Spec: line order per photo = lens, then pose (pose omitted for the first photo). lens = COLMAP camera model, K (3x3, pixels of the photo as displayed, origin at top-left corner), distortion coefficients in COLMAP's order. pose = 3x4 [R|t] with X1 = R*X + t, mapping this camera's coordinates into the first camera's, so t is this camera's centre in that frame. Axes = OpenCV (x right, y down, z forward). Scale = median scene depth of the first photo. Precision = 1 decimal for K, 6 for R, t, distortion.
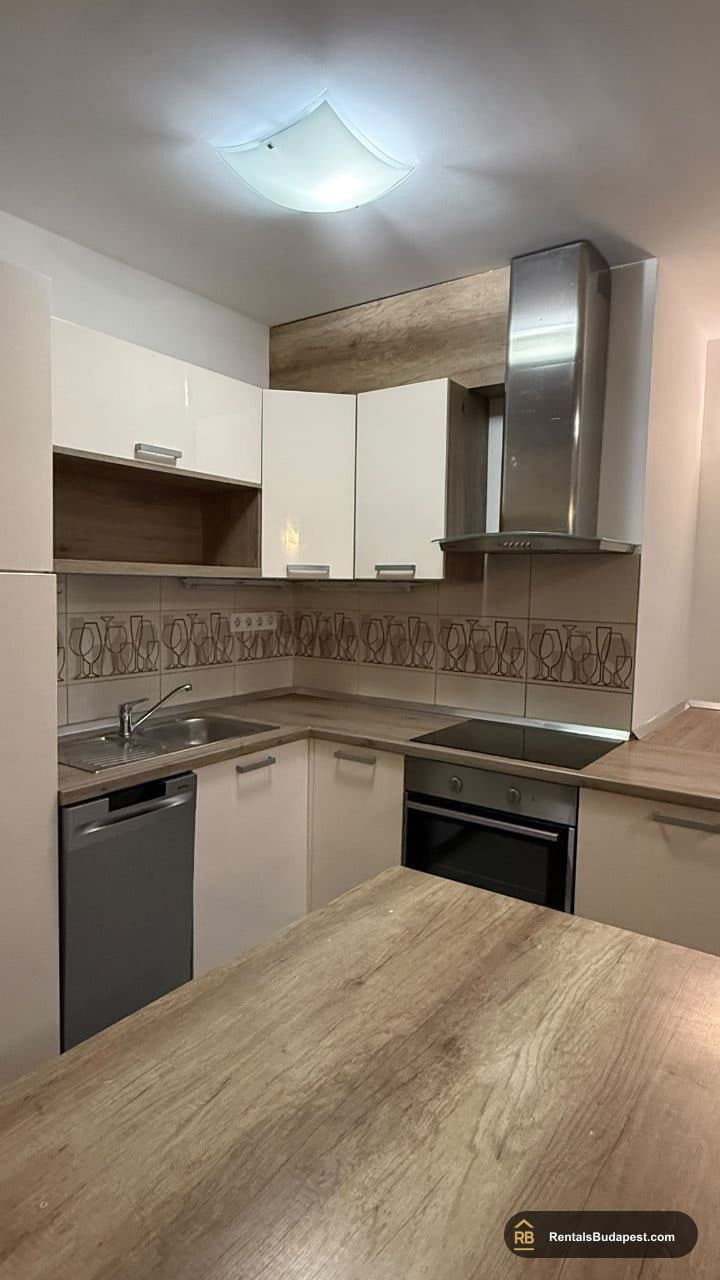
lens RADIAL K [[705.7, 0, 360.0], [0, 705.7, 640.0], [0, 0, 1]] dist [0.000708, 0.000253]
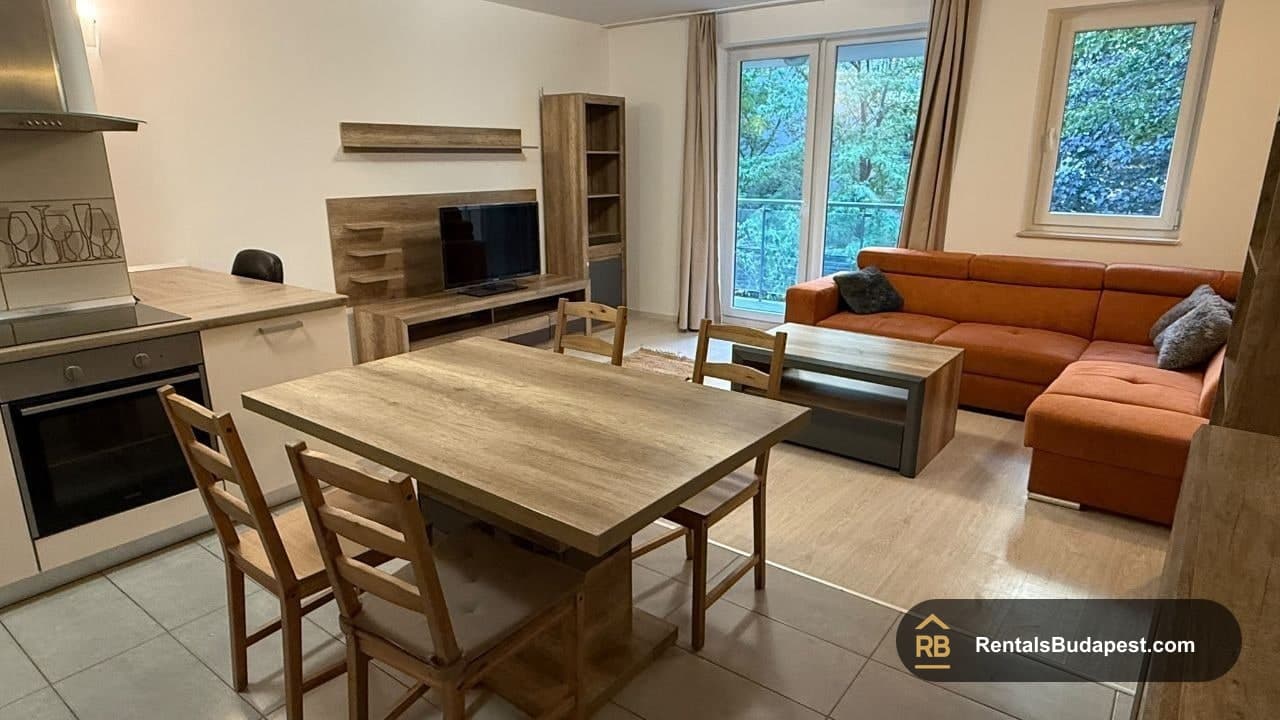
lens RADIAL K [[736.5, 0, 640.0], [0, 736.5, 360.0], [0, 0, 1]] dist [-0.000106, 0.001189]
pose [[0.035348, -0.285577, 0.957704, -0.771142], [0.081105, 0.955961, 0.282064, -0.039634], [-0.996079, 0.067704, 0.056952, 0.122778]]
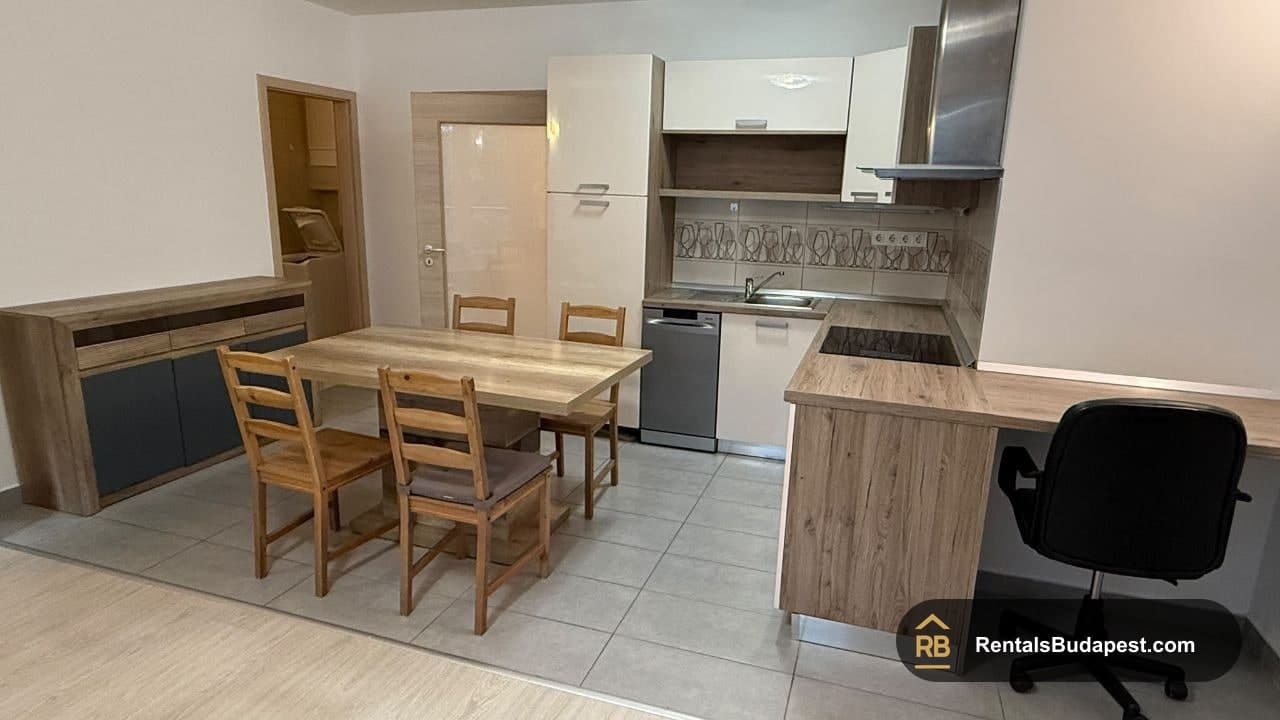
lens RADIAL K [[736.5, 0, 640.0], [0, 736.5, 360.0], [0, 0, 1]] dist [-0.000106, 0.001189]
pose [[0.277234, 0.207024, -0.938234, 1.239816], [-0.098390, 0.977494, 0.186614, -0.018100], [0.955751, 0.040577, 0.291364, 0.244828]]
